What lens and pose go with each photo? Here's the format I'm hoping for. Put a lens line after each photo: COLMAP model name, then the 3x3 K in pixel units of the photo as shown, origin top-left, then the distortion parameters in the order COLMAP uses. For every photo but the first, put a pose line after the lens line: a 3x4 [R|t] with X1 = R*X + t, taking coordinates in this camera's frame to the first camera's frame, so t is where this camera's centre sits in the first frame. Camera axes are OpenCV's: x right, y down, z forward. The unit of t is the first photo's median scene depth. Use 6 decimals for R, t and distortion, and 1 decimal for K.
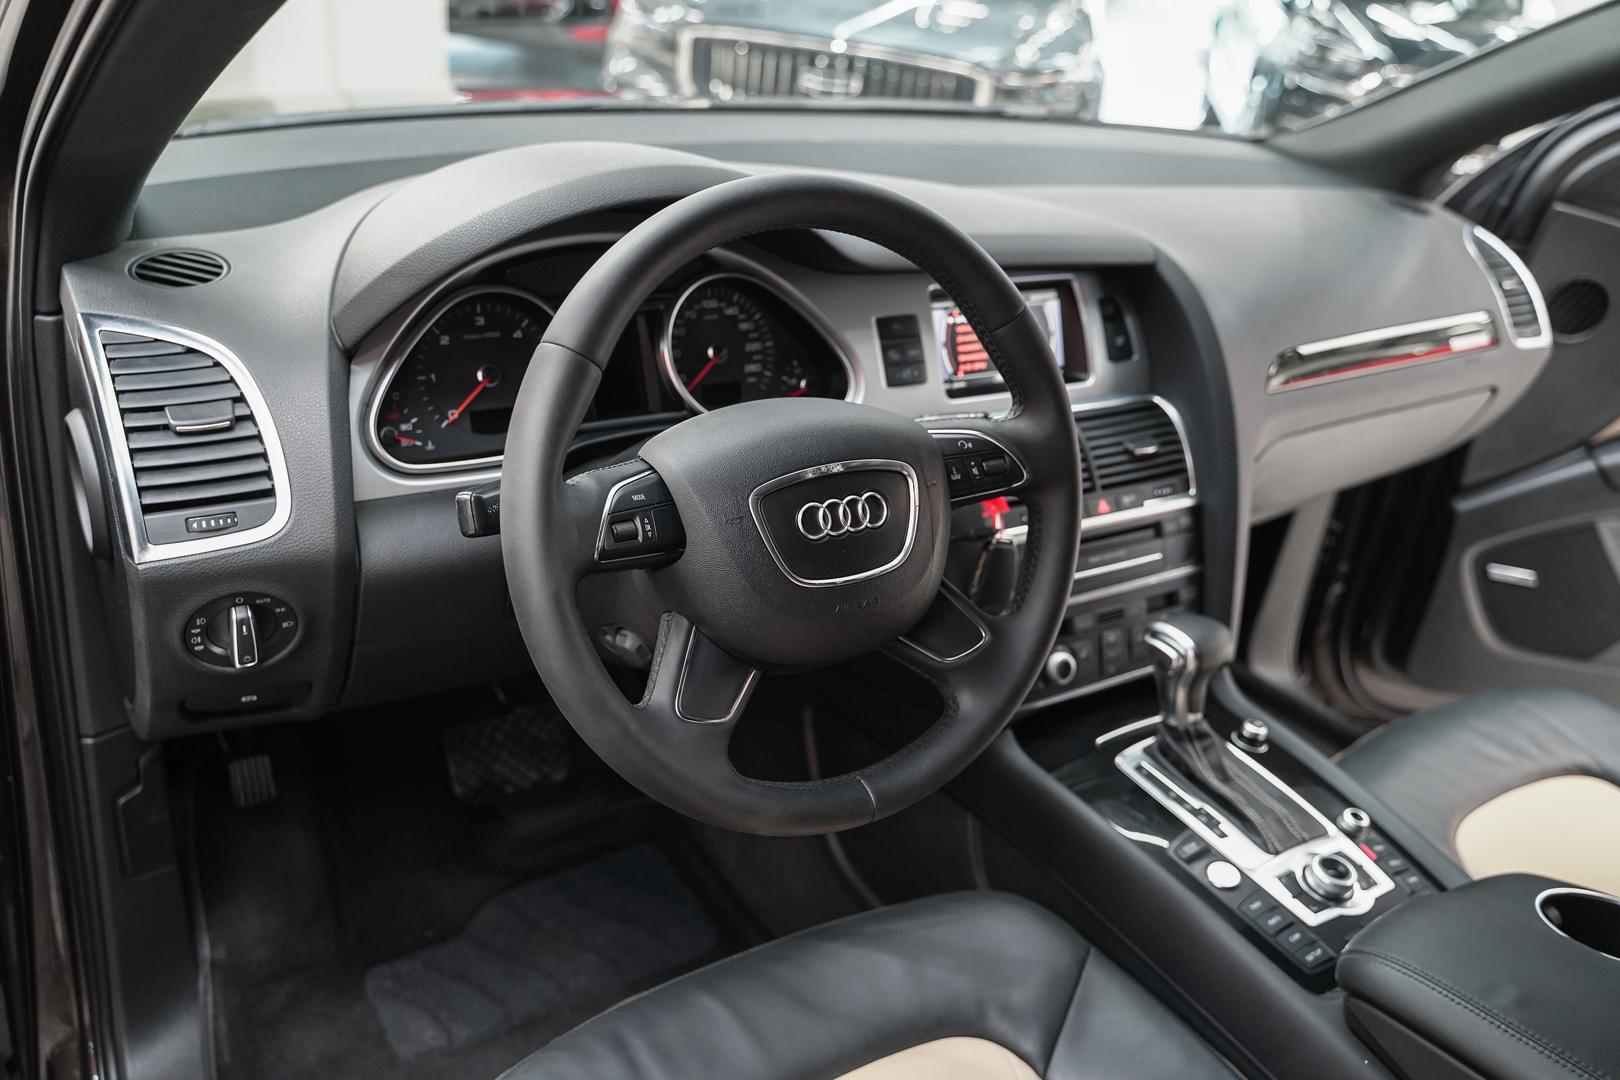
lens RADIAL K [[1304.8, 0, 810.0], [0, 1304.8, 540.0], [0, 0, 1]] dist [-0.009122, 0.002926]
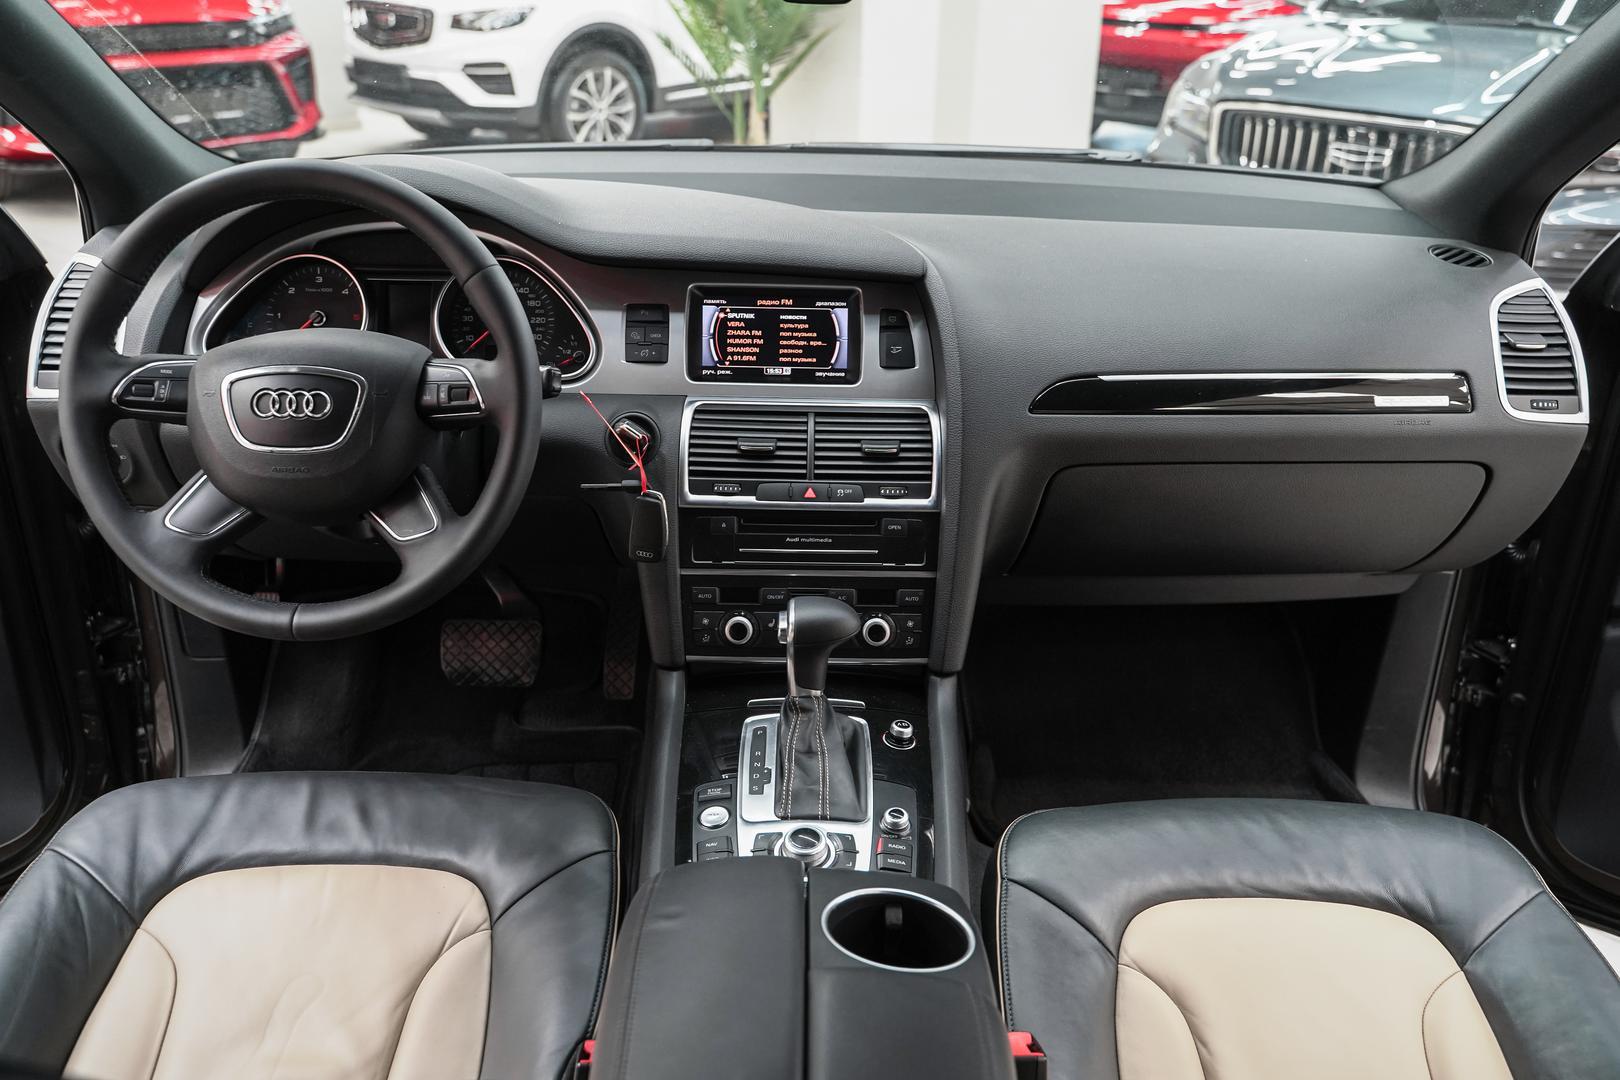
lens RADIAL K [[1328.0, 0, 814.8], [0, 1328.0, 541.0], [0, 0, 1]] dist [-0.004960, -0.005633]
pose [[0.843463, 0.142773, -0.517866, 0.809756], [-0.178021, 0.983849, -0.018706, 0.033638], [0.506831, 0.107969, 0.855257, 0.066262]]
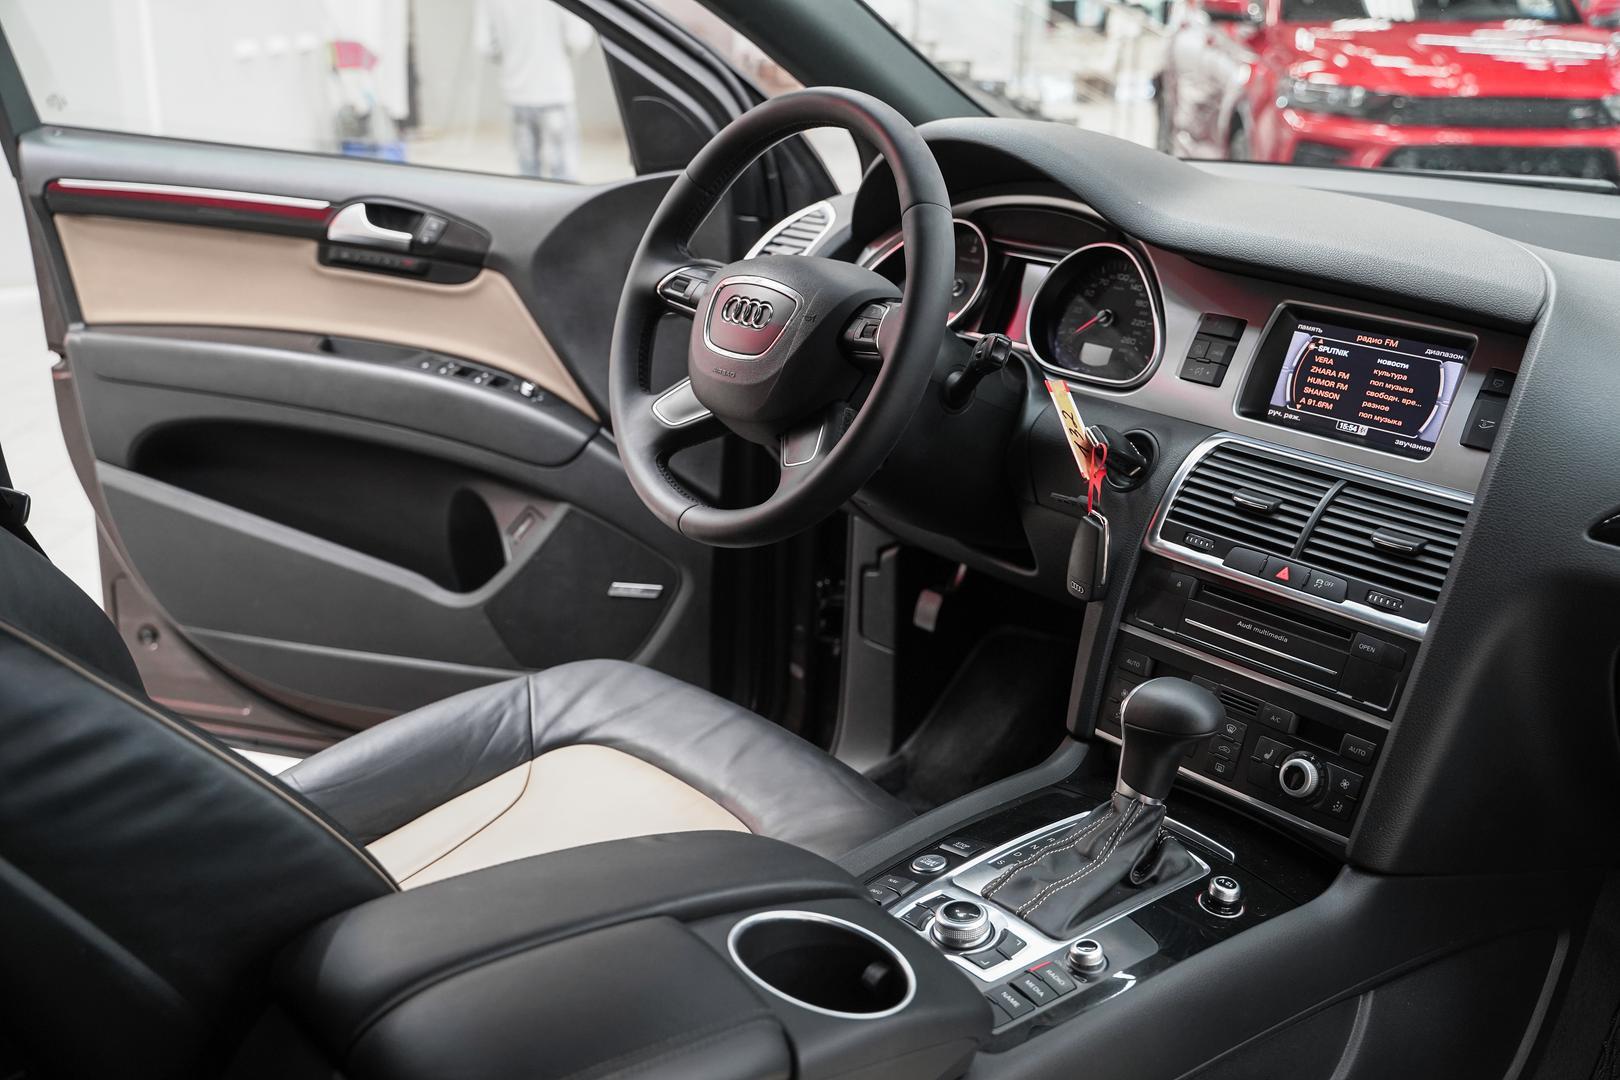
lens RADIAL K [[1726.7, 0, 802.1], [0, 1726.7, 543.0], [0, 0, 1]] dist [0.003660, 0.008903]
pose [[0.118569, 0.209110, -0.970677, 1.241505], [-0.454220, 0.880717, 0.134246, -0.050679], [0.882964, 0.424984, 0.199408, 0.514994]]
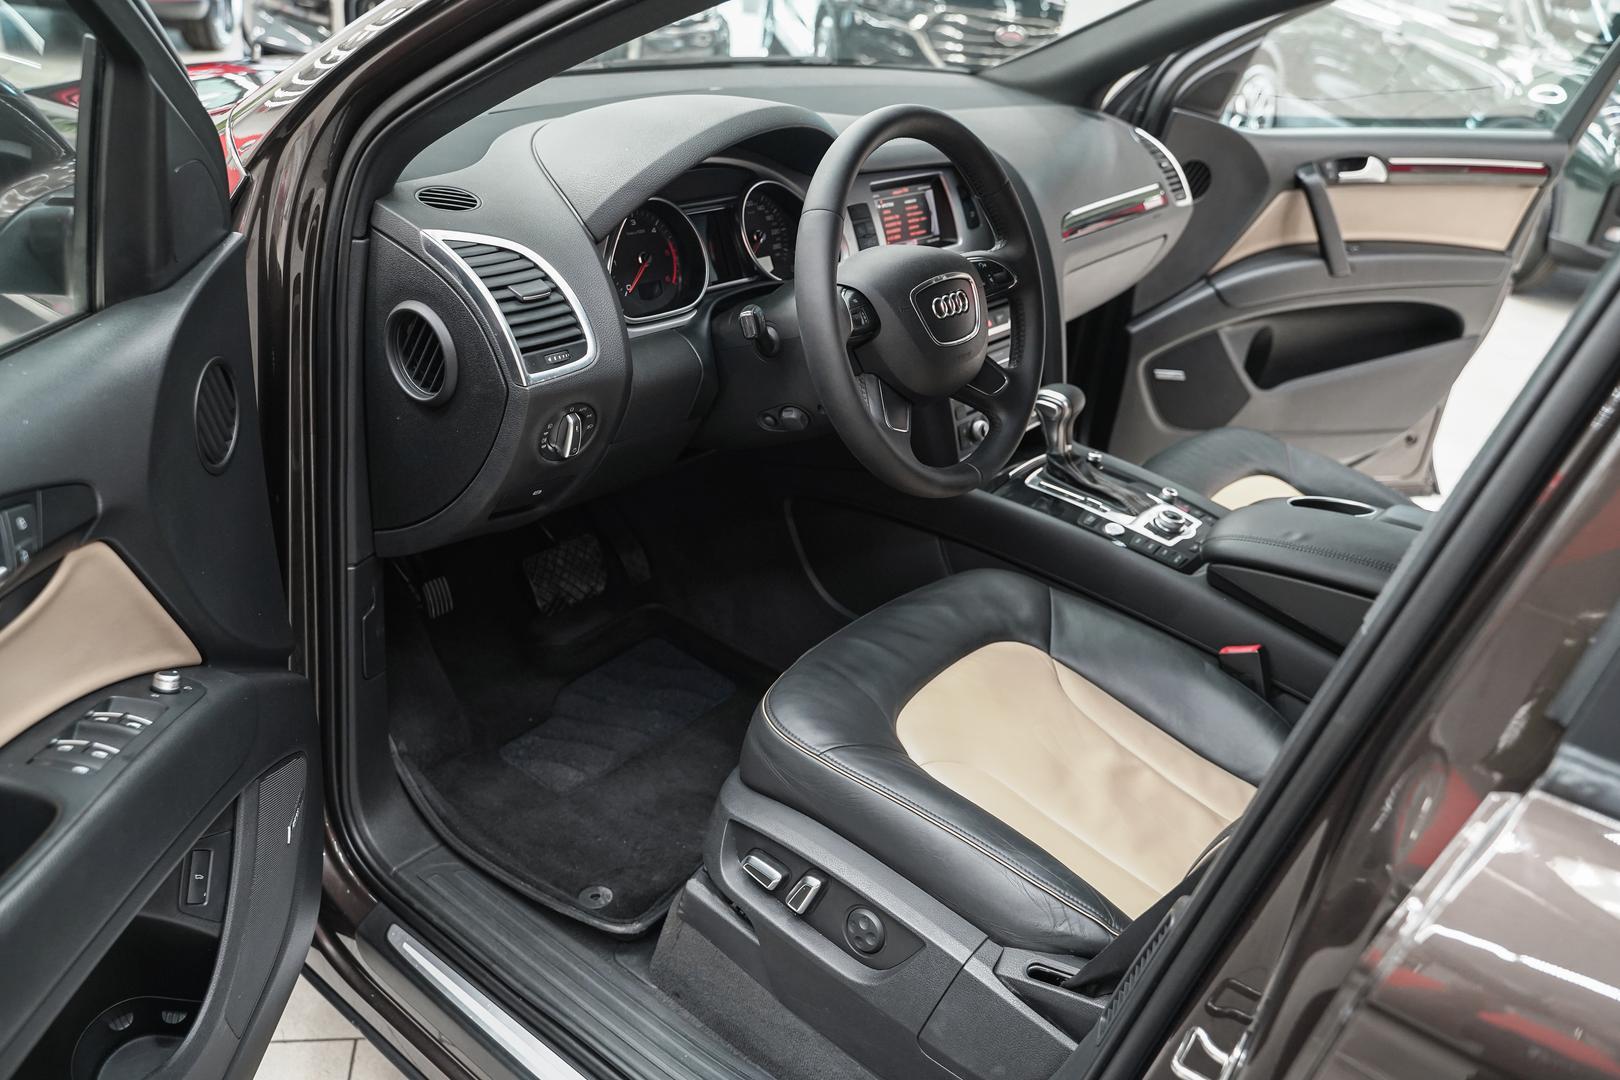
lens RADIAL K [[1304.8, 0, 810.0], [0, 1304.8, 540.0], [0, 0, 1]] dist [-0.009122, 0.002926]
pose [[0.940552, -0.154517, 0.302466, -0.468057], [0.142804, 0.987894, 0.060609, 0.102447], [-0.308170, -0.013813, 0.951231, -0.378997]]
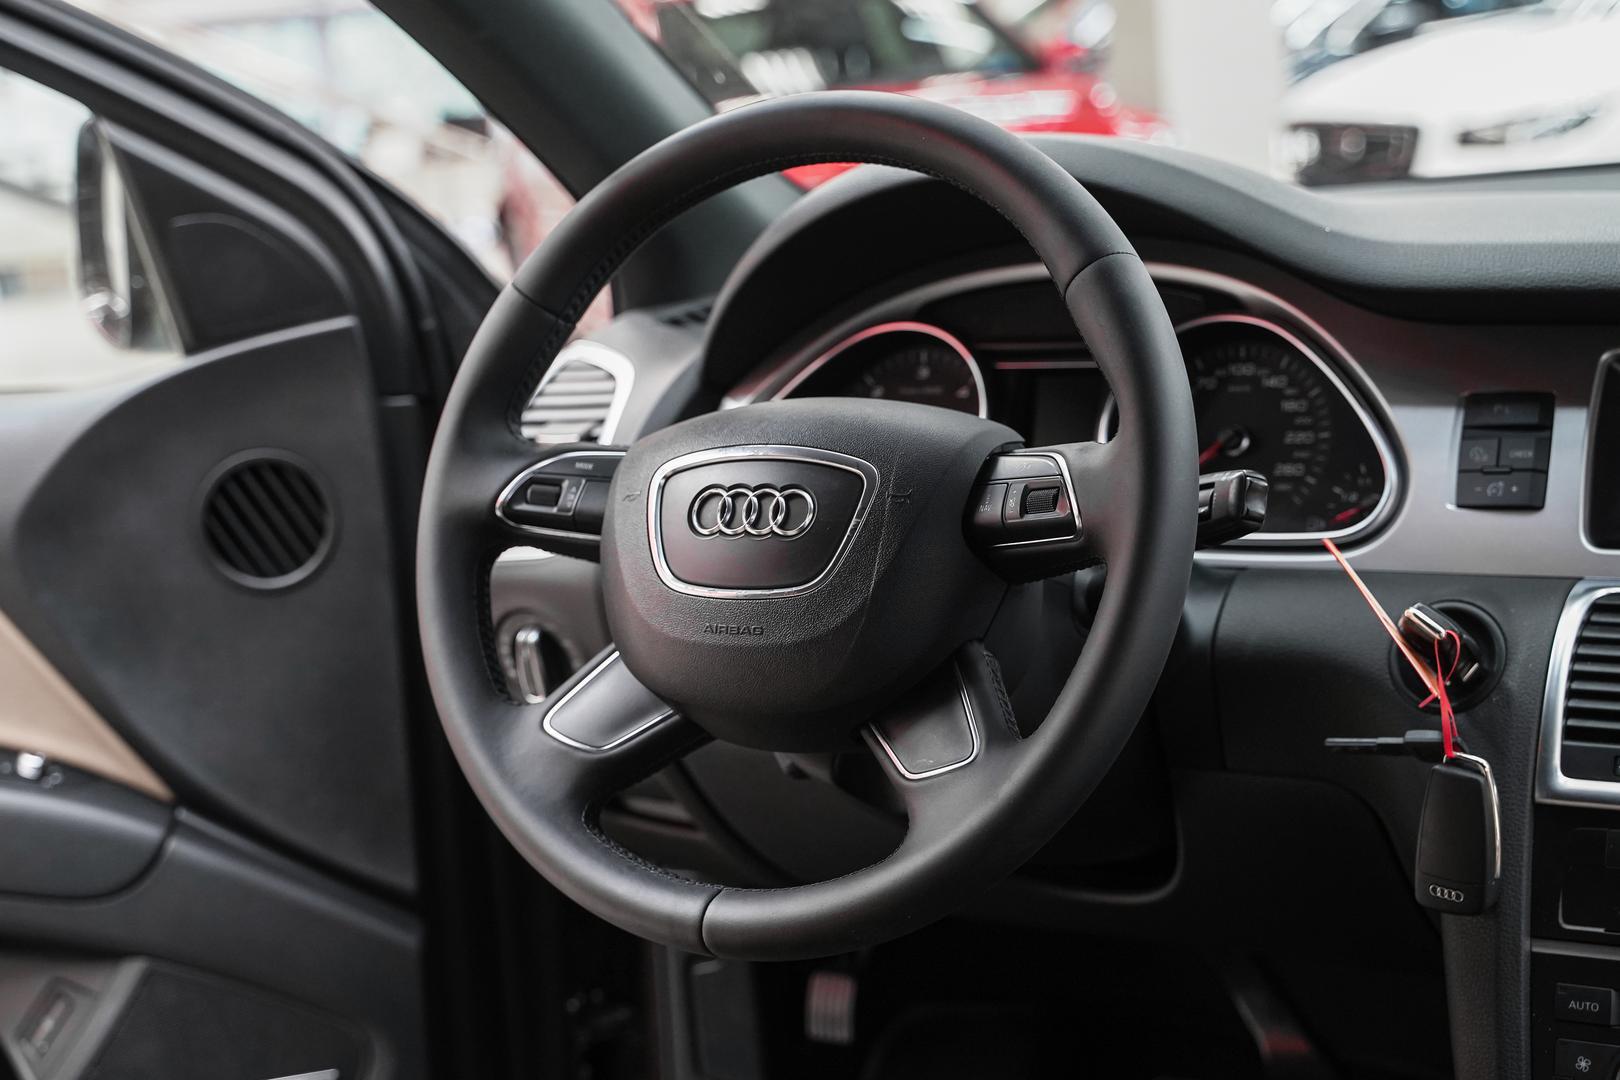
lens RADIAL K [[2446.1, 0, 773.3], [0, 2446.1, 535.6], [0, 0, 1]] dist [0.038350, -0.009332]
pose [[0.442389, 0.022706, -0.896536, 0.848844], [-0.285959, 0.951070, -0.117016, 0.101502], [0.850012, 0.308139, 0.427236, 0.270738]]
